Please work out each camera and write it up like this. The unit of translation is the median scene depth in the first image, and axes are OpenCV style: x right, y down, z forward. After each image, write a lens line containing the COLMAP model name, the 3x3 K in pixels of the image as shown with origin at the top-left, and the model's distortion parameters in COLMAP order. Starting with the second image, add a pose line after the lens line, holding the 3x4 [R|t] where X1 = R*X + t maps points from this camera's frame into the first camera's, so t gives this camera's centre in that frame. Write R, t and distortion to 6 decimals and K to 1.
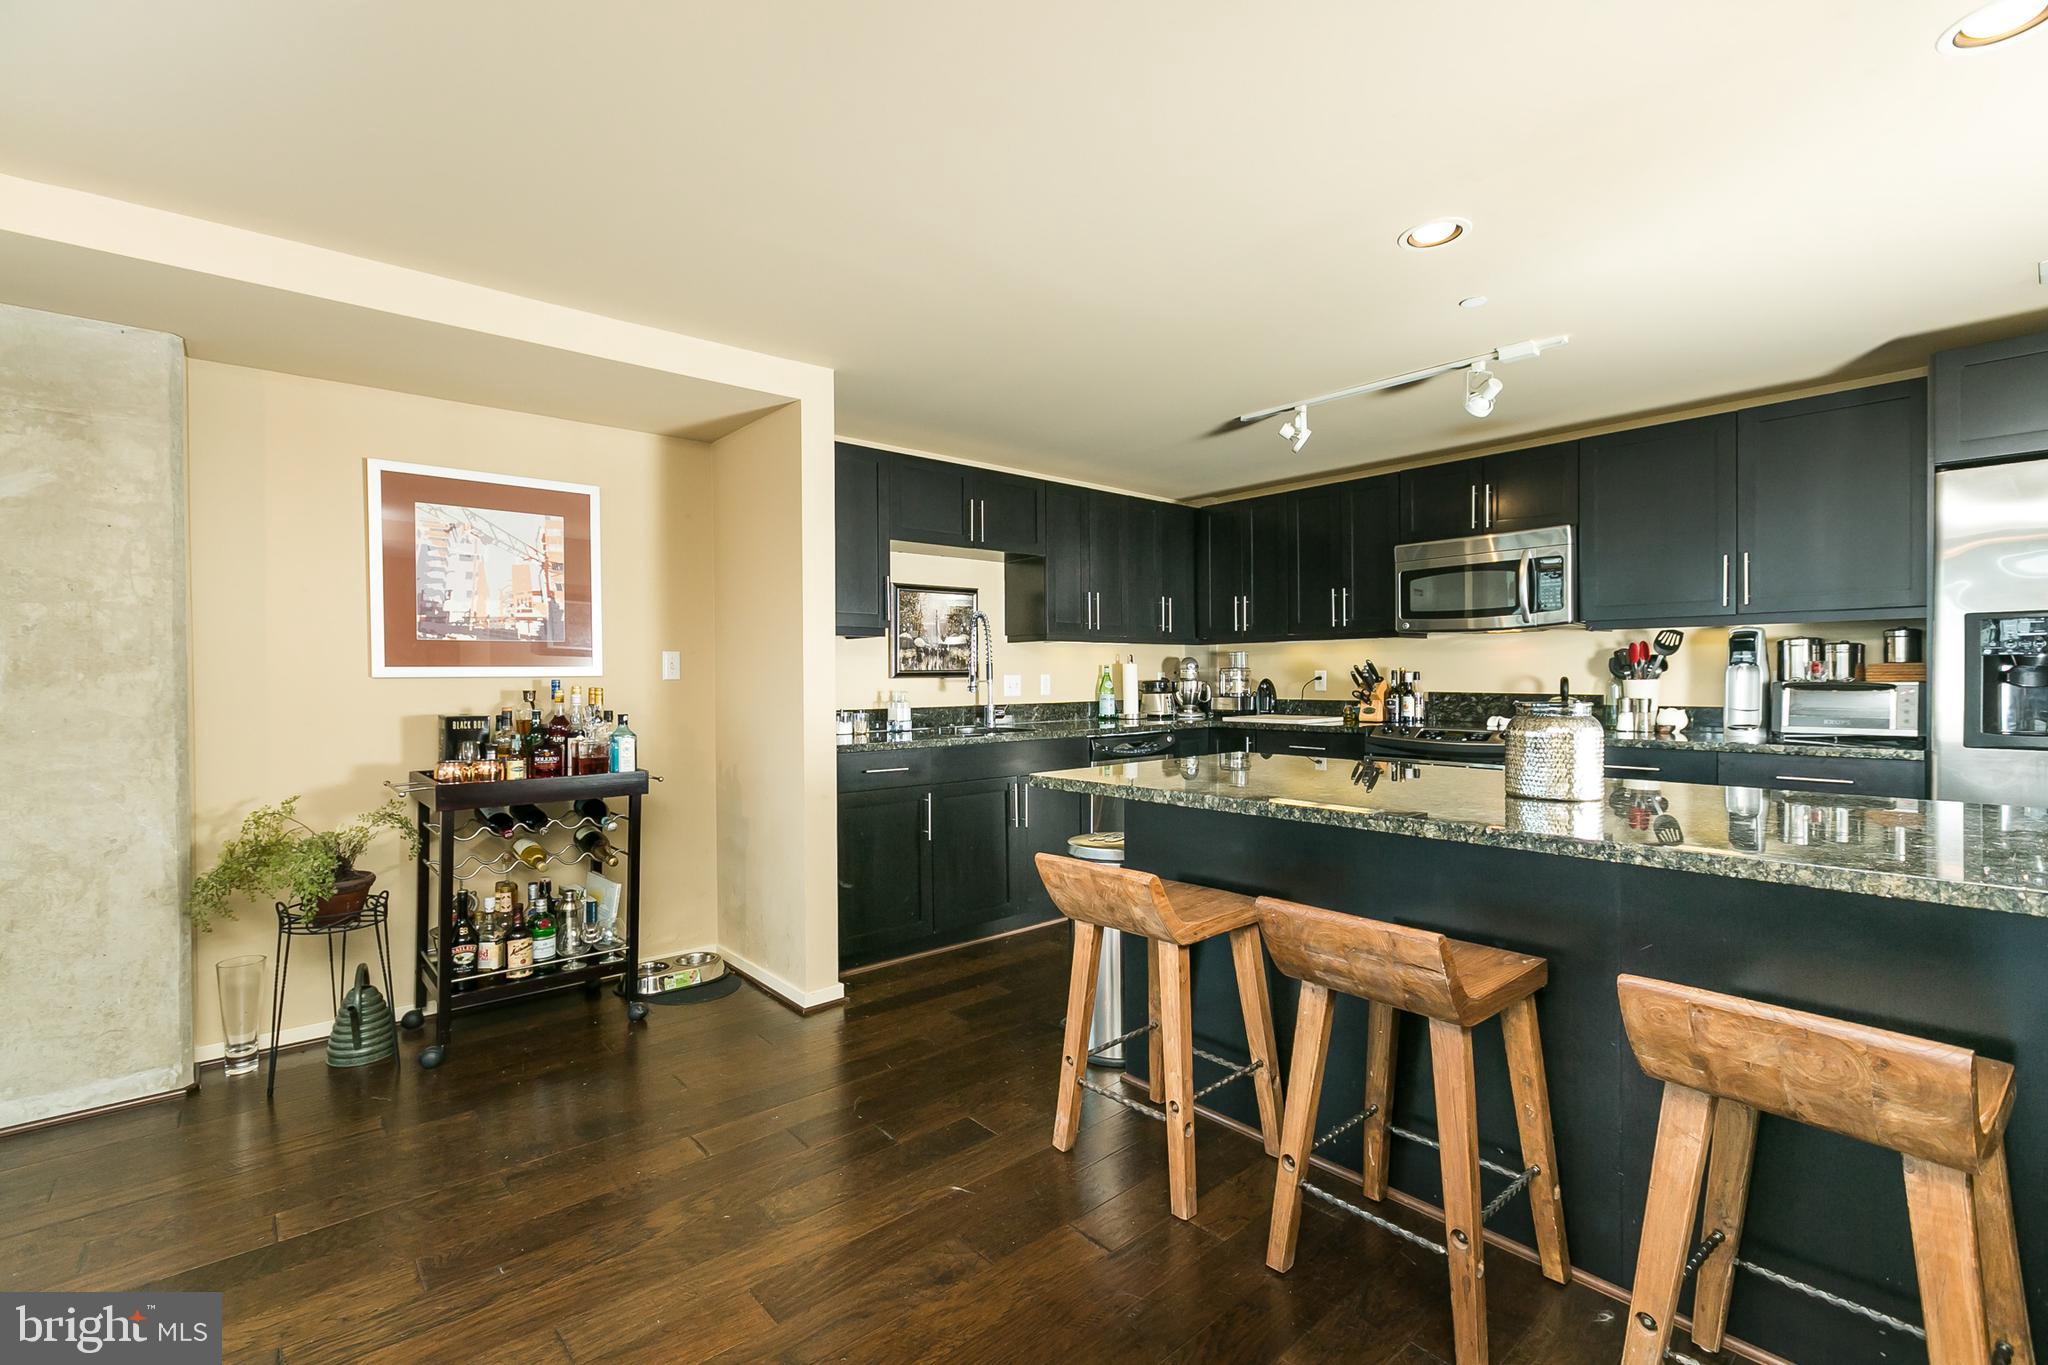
lens RADIAL K [[904.4, 0, 1010.6], [0, 904.4, 682.3], [0, 0, 1]] dist [-0.001750, -0.000634]
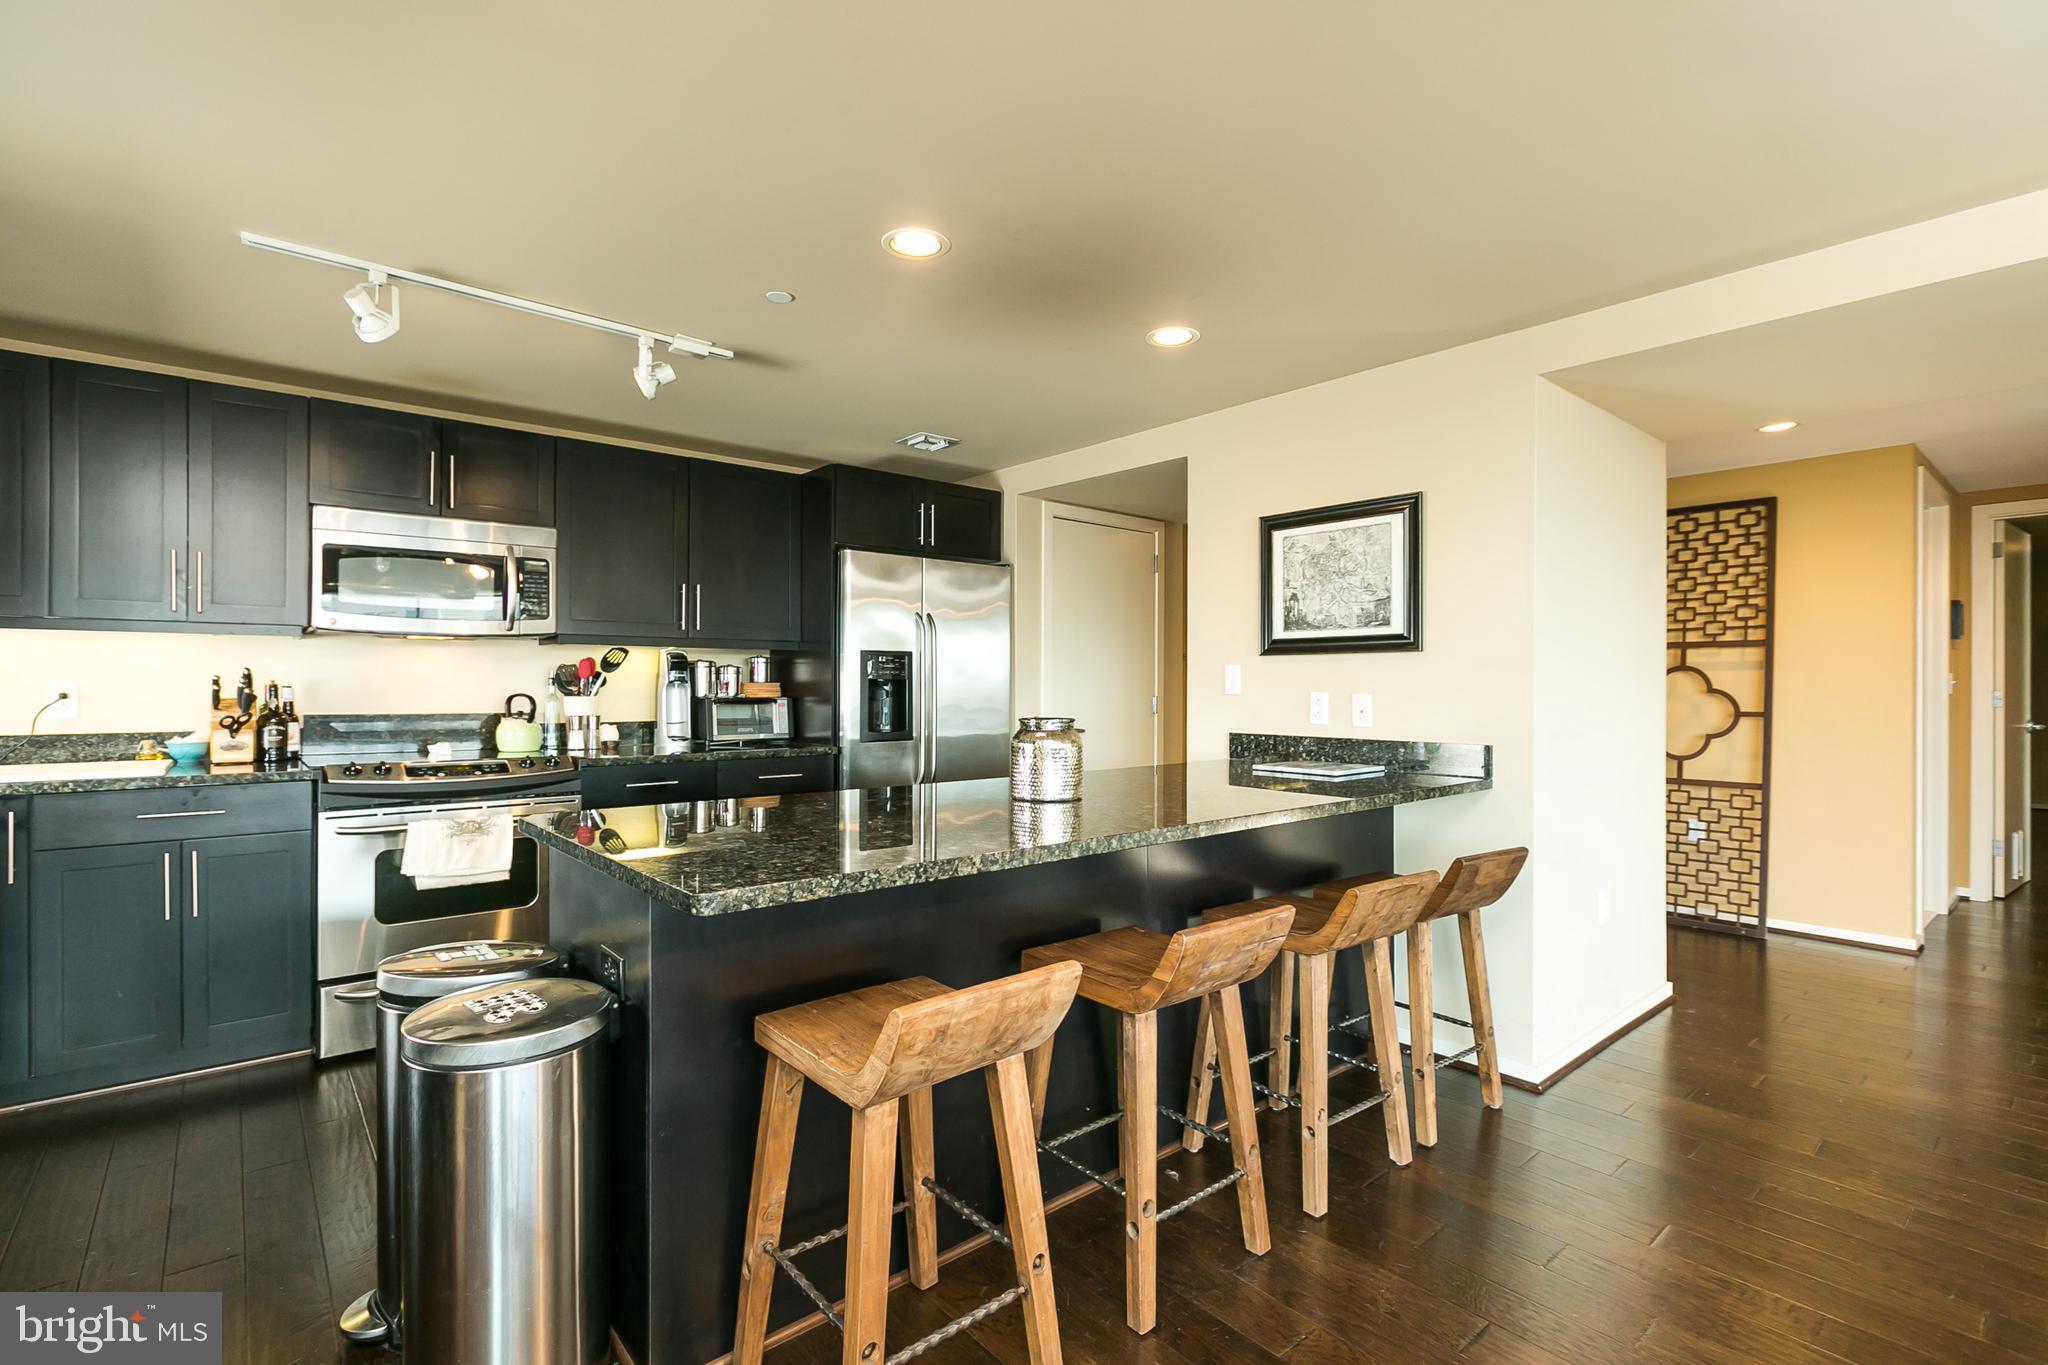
lens RADIAL K [[940.7, 0, 996.3], [0, 940.7, 683.9], [0, 0, 1]] dist [-0.001463, -0.000001]
pose [[0.025316, 0.008597, 0.999643, -0.345126], [0.005847, 0.999945, -0.008747, -0.005796], [-0.999662, 0.006067, 0.025264, 0.578908]]
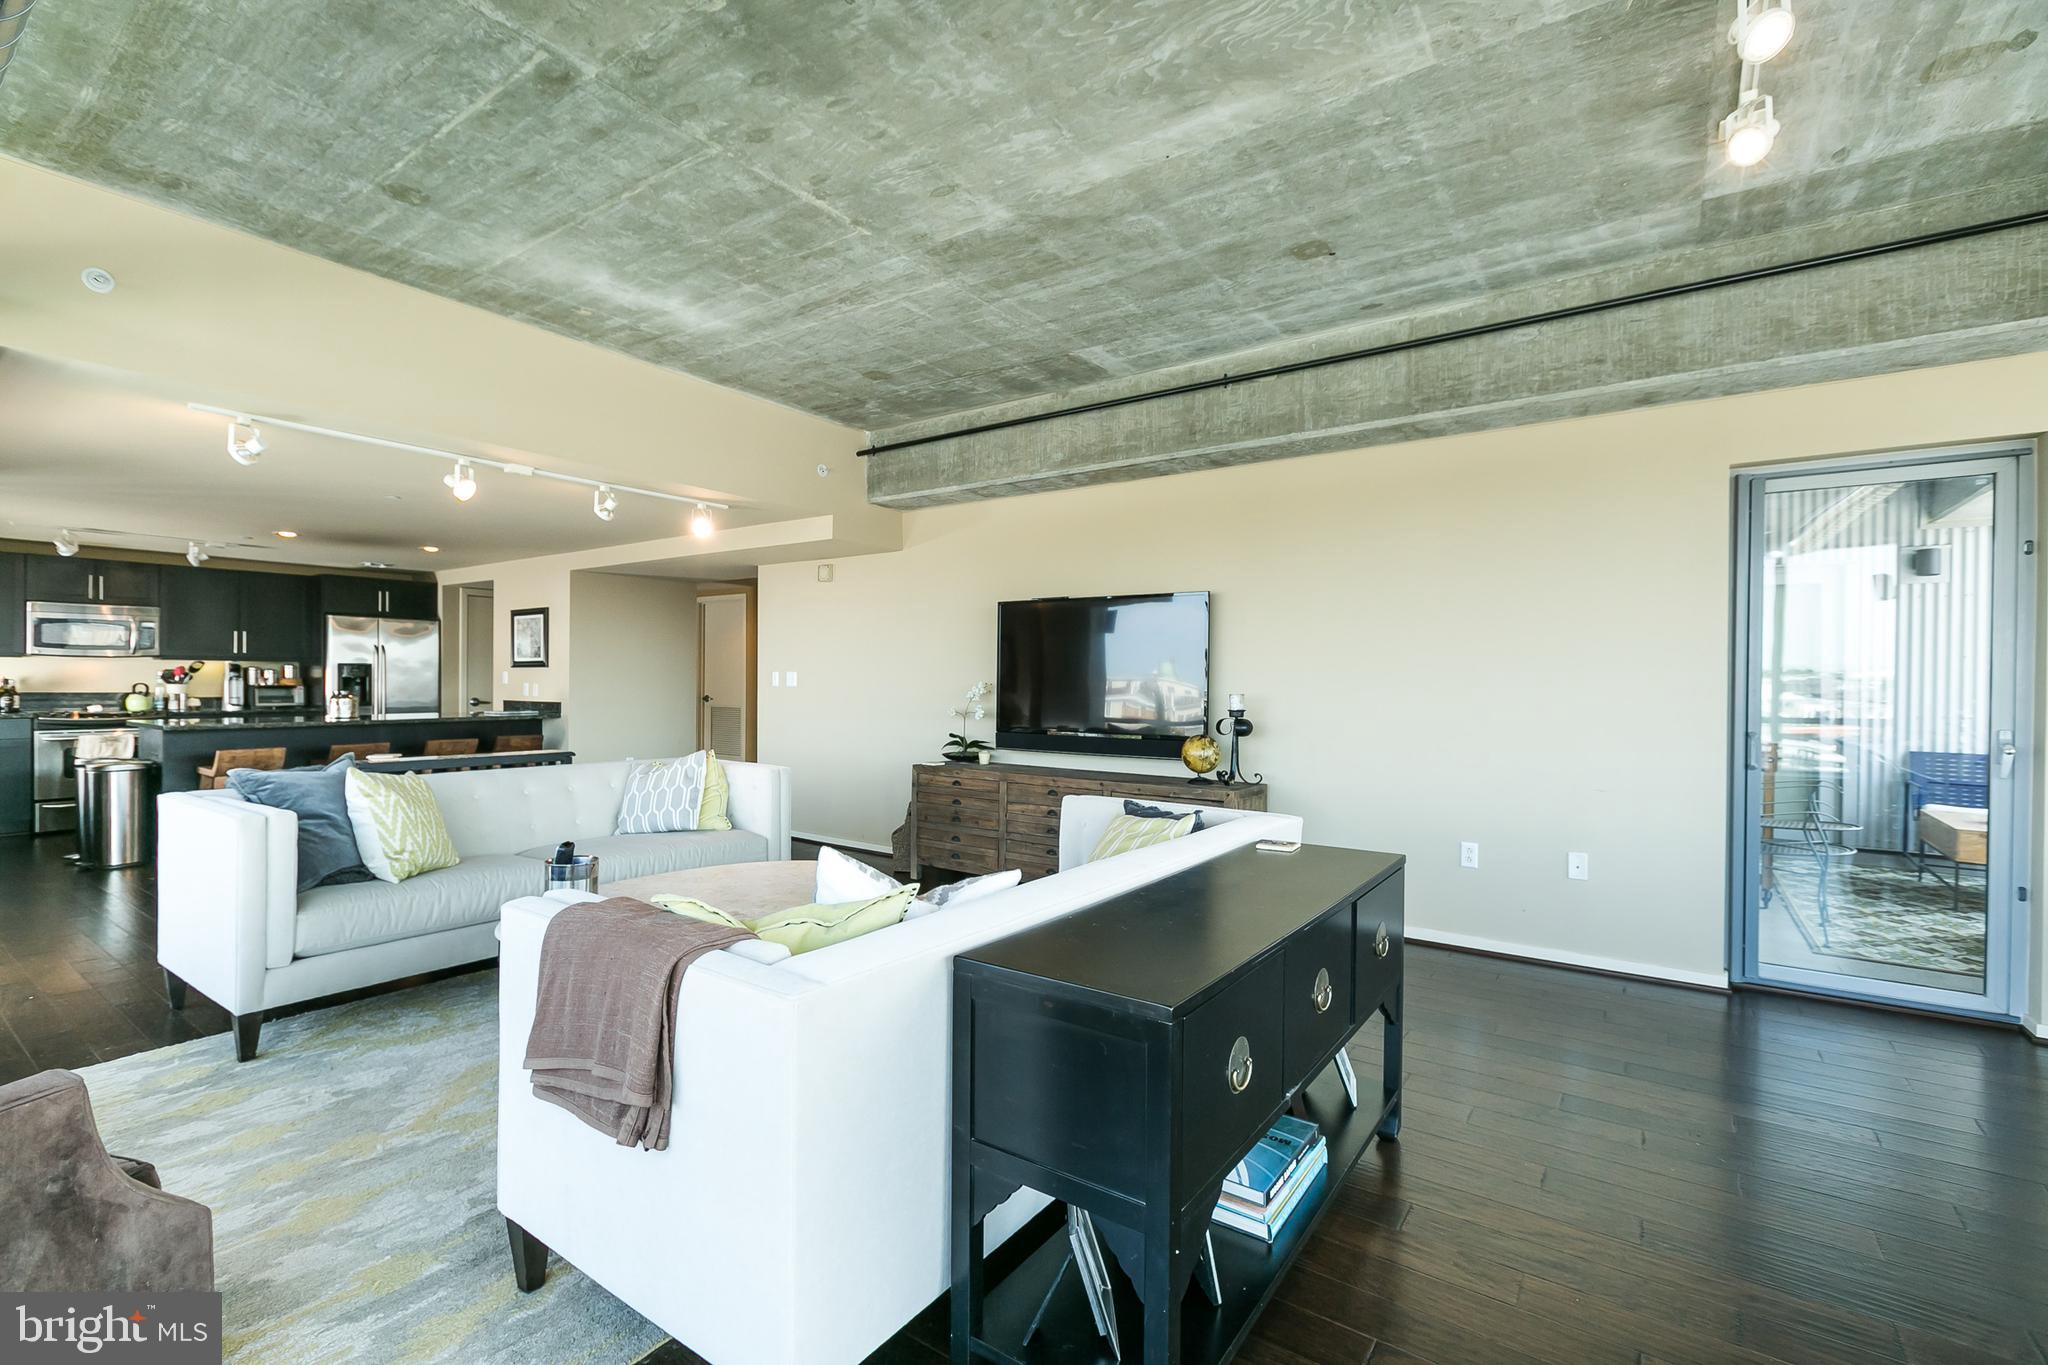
lens RADIAL K [[904.4, 0, 1010.6], [0, 904.4, 682.3], [0, 0, 1]] dist [-0.001750, -0.000634]
pose [[-0.235705, 0.001830, 0.971823, -1.926219], [0.004139, 0.999991, -0.000879, 0.001842], [-0.971816, 0.003815, -0.235711, -0.394635]]
